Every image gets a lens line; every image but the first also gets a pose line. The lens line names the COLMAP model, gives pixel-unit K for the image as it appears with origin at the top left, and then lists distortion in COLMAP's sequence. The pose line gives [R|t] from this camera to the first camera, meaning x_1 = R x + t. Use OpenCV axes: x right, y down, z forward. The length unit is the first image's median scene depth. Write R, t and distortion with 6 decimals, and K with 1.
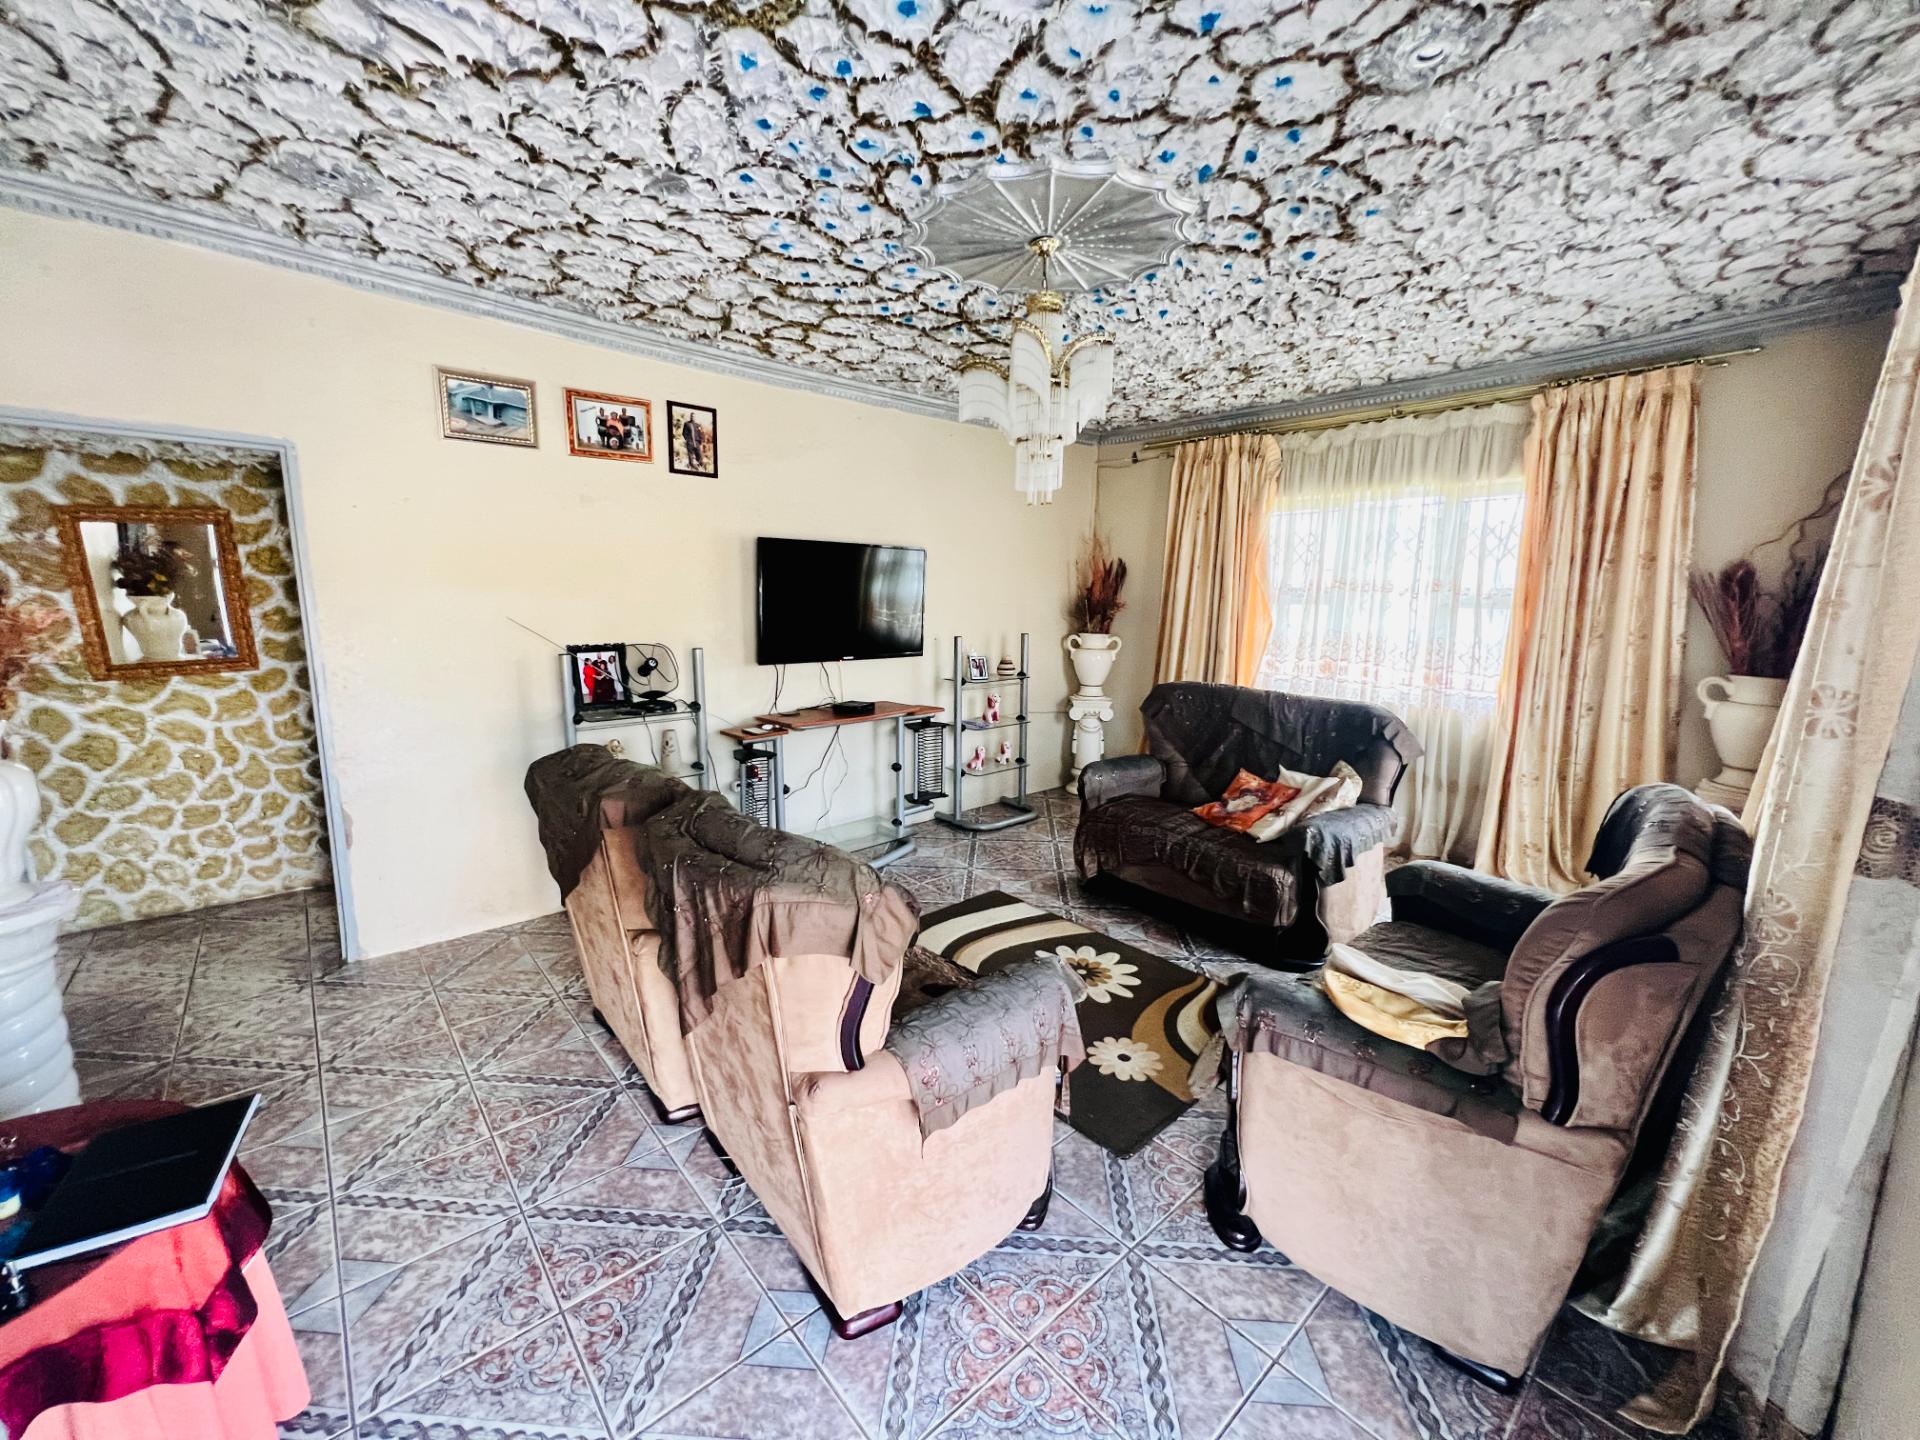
lens RADIAL K [[768.9, 0, 954.7], [0, 768.9, 718.9], [0, 0, 1]] dist [-0.002350, 0.001205]
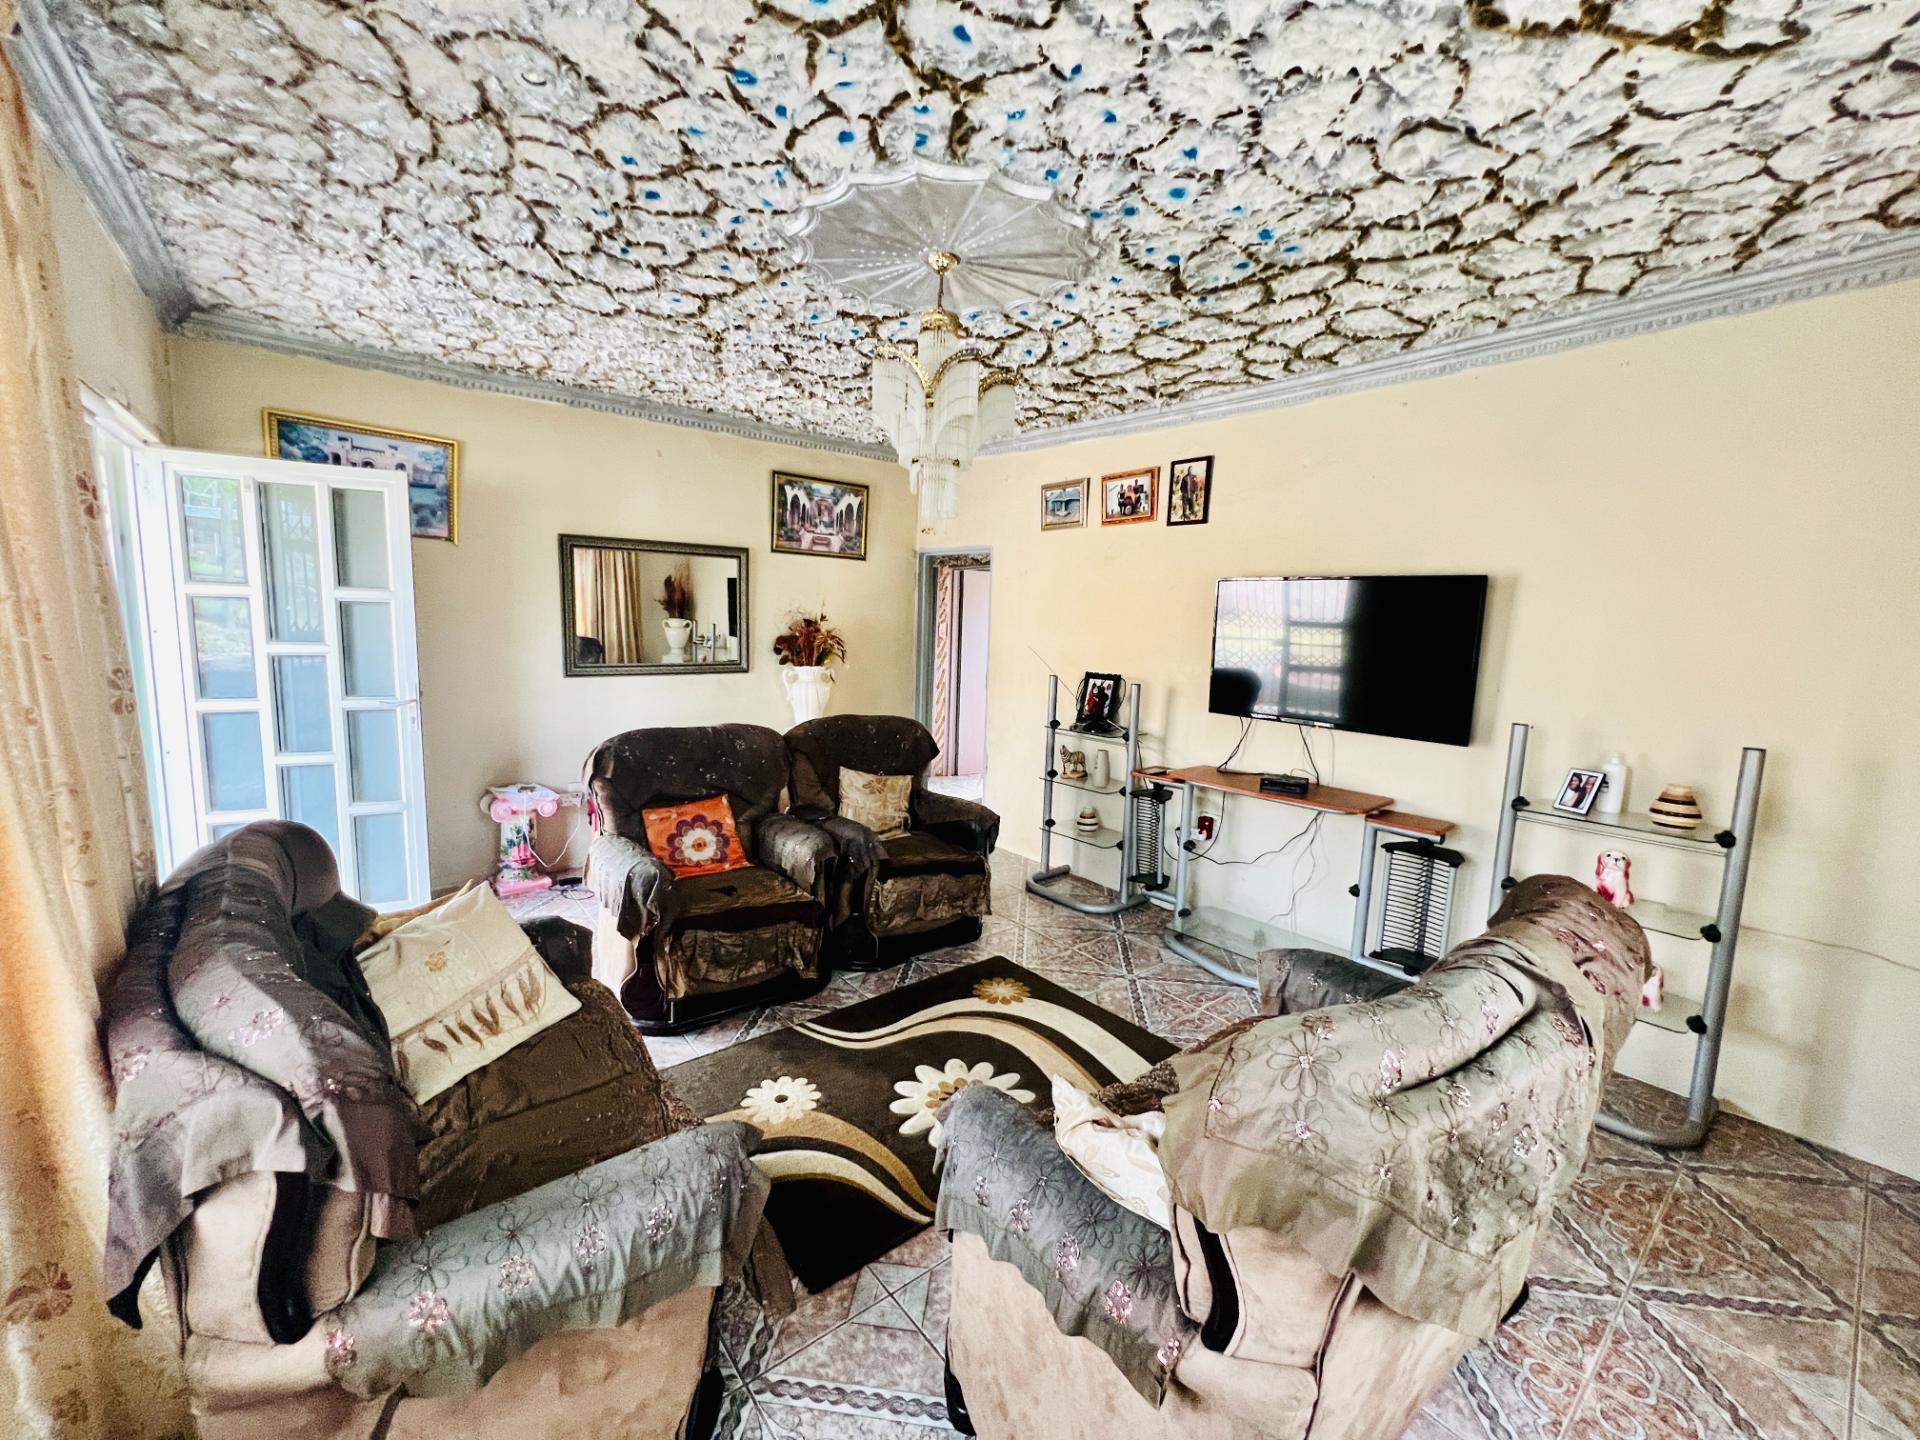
lens RADIAL K [[768.9, 0, 954.7], [0, 768.9, 718.9], [0, 0, 1]] dist [-0.002350, 0.001205]
pose [[-0.041837, 0.114858, -0.992501, 0.799770], [-0.202160, 0.971850, 0.120990, -0.129947], [0.978458, 0.205706, -0.017440, 0.814832]]
